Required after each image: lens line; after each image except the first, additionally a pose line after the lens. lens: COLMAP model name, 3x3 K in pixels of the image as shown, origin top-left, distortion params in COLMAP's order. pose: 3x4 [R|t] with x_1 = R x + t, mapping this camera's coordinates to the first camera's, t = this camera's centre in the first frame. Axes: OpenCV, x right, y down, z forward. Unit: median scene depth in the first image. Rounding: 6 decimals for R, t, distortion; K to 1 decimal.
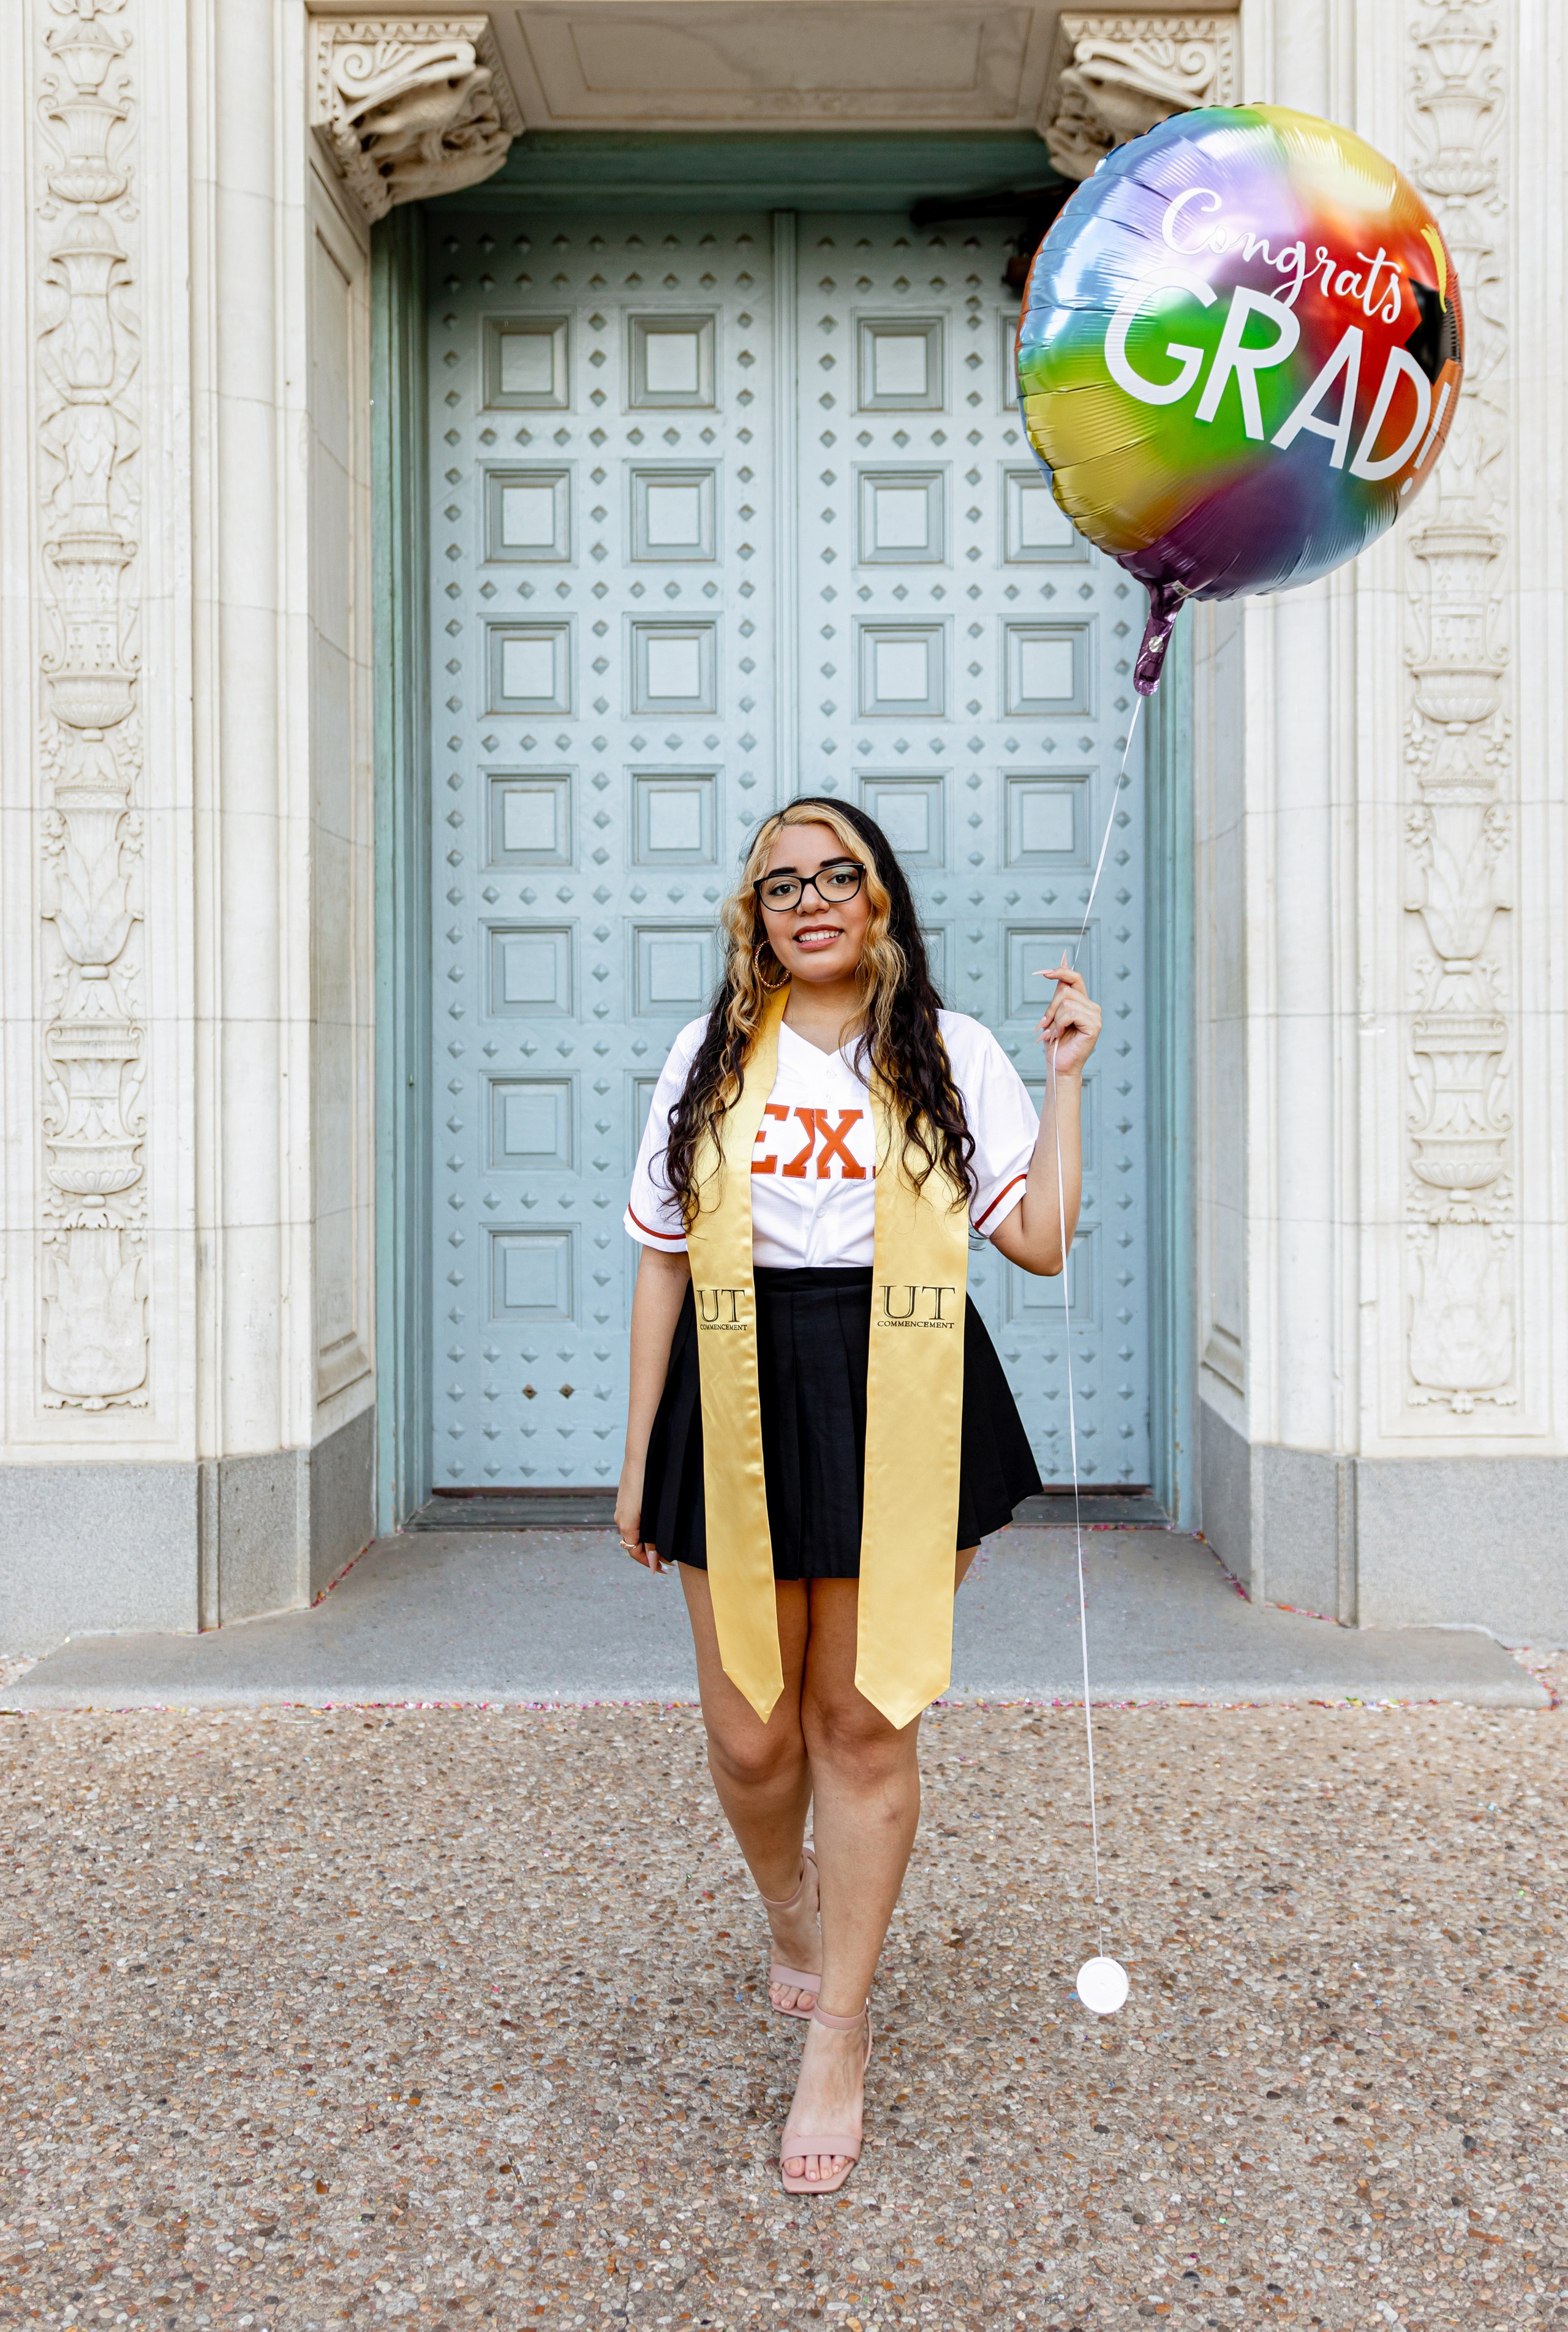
lens RADIAL K [[2198.6, 0, 830.2], [0, 2198.6, 1157.0], [0, 0, 1]] dist [0.033506, -0.014641]
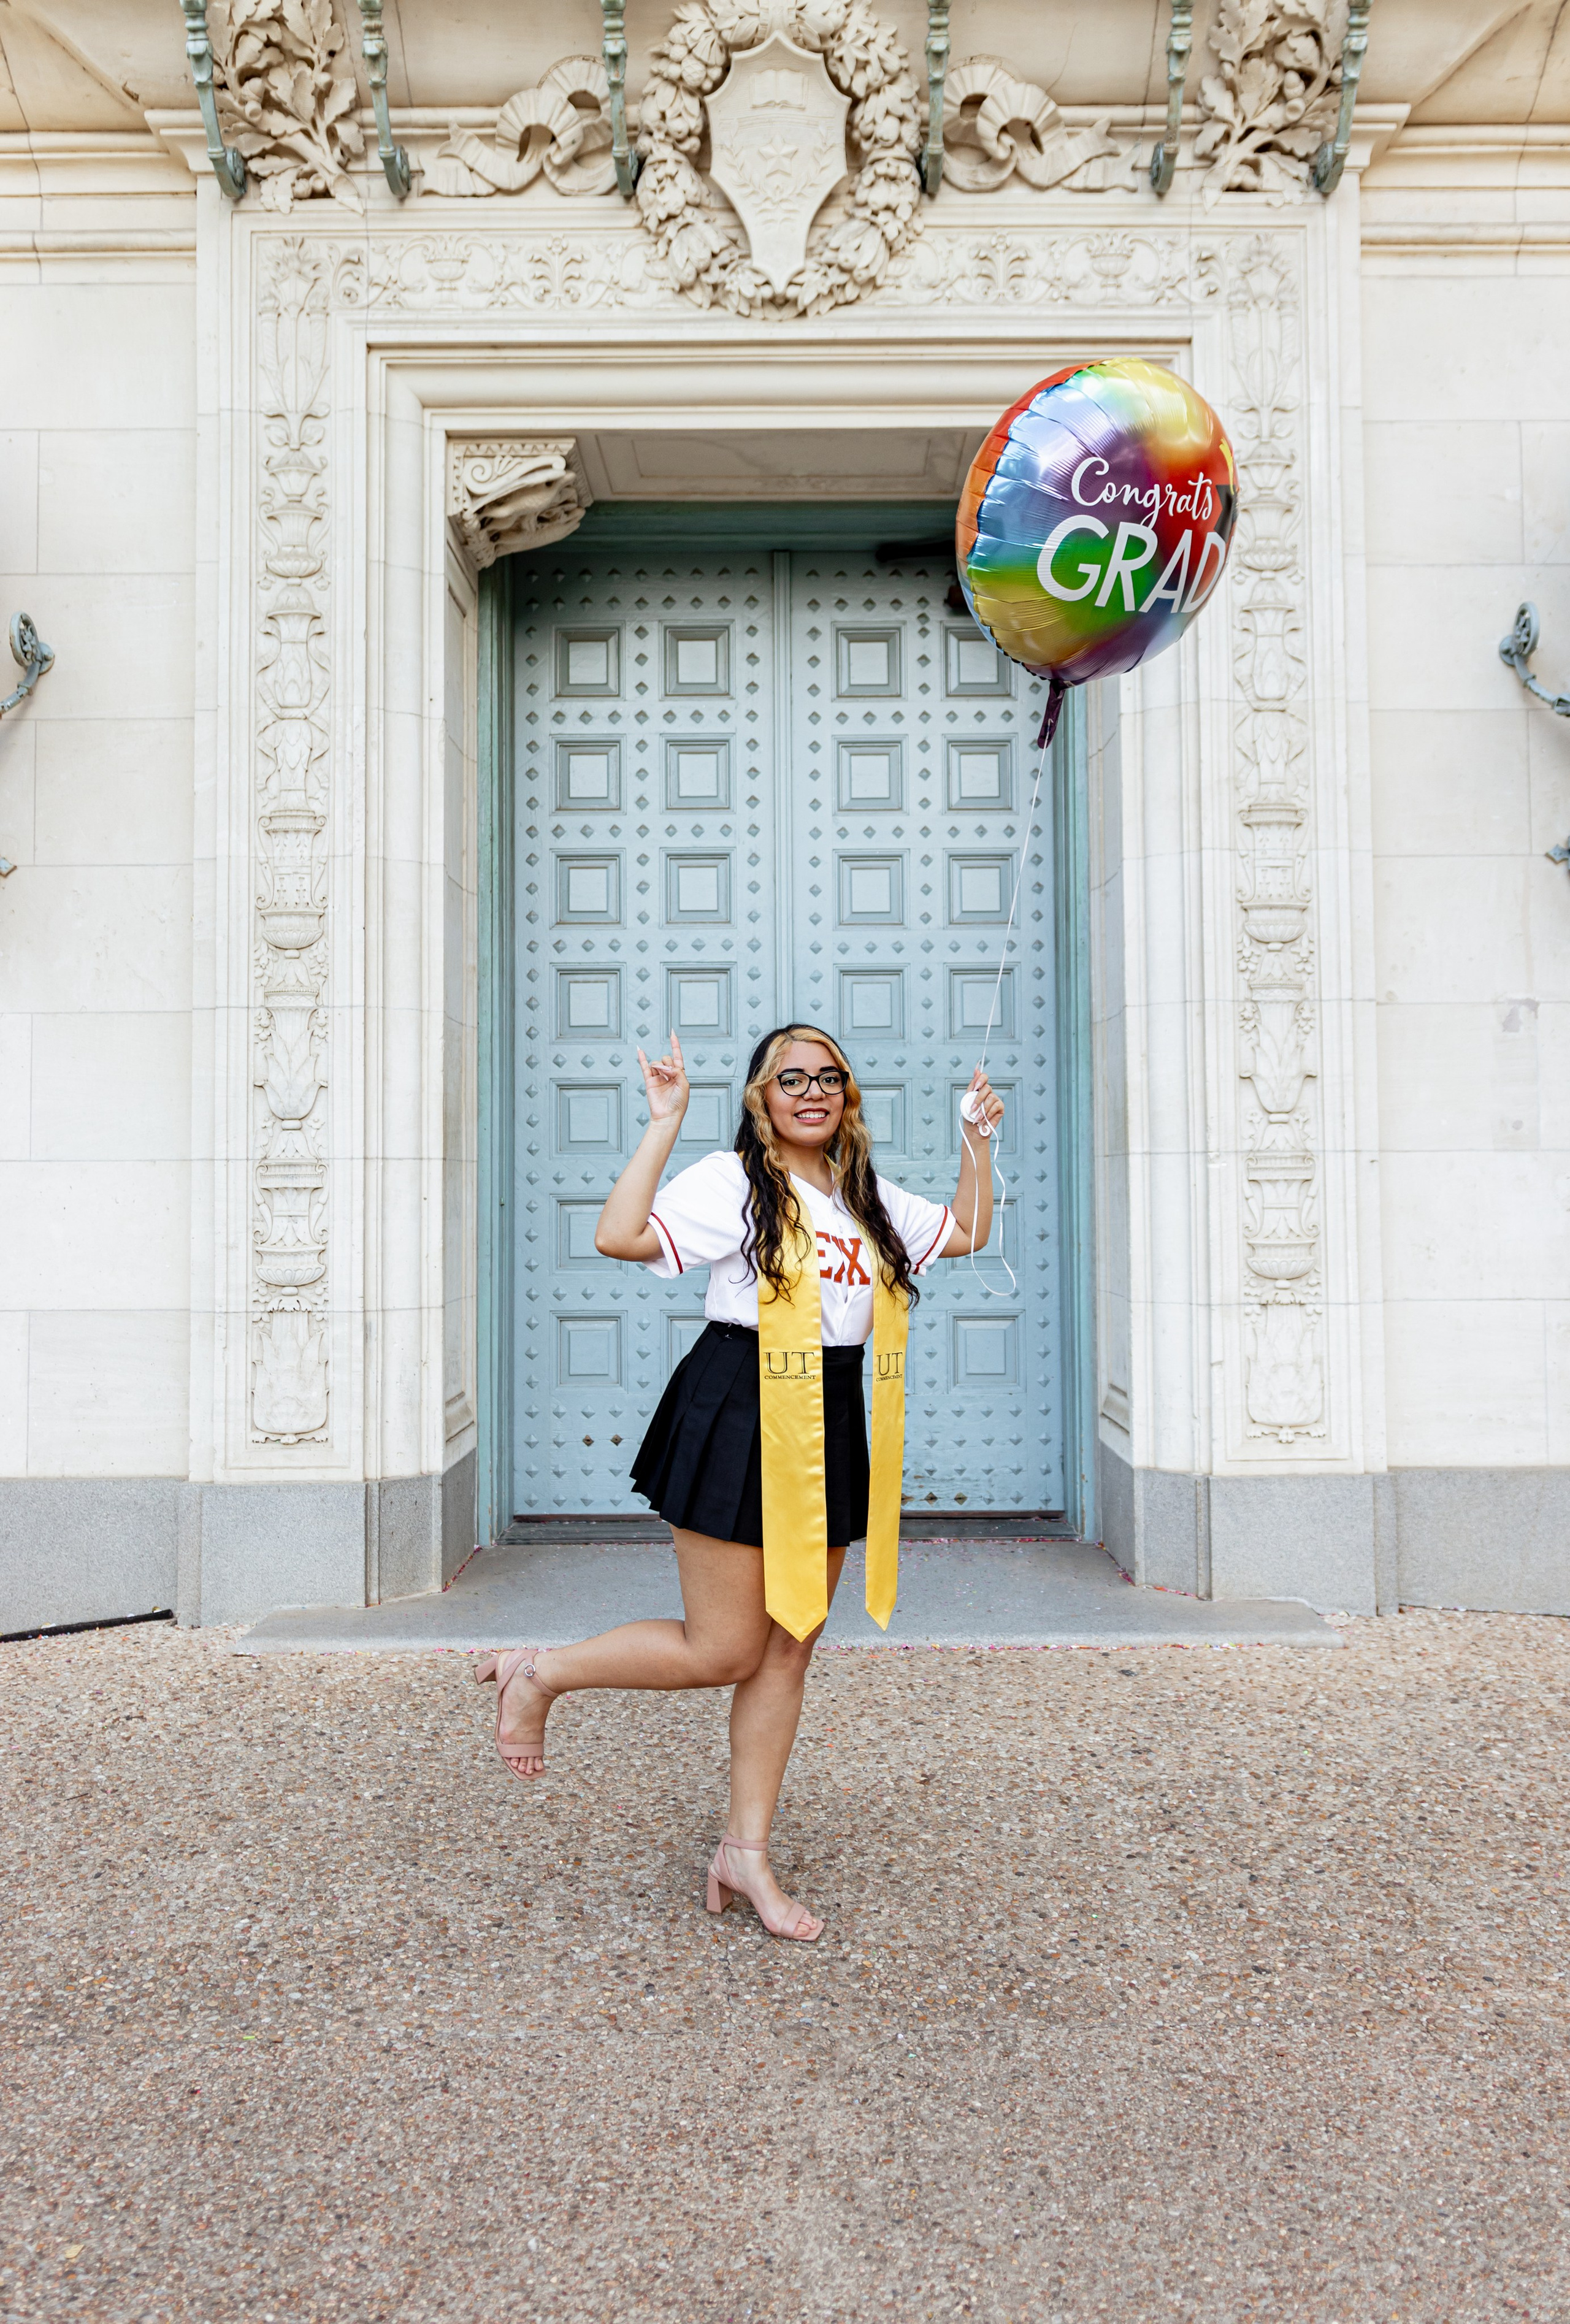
lens RADIAL K [[2191.3, 0, 831.1], [0, 2191.3, 1153.0], [0, 0, 1]] dist [0.033506, -0.014641]
pose [[0.999629, -0.001978, 0.027151, -0.033767], [0.003465, 0.998491, -0.054806, 0.010181], [-0.027001, 0.054880, 0.998128, -0.374087]]
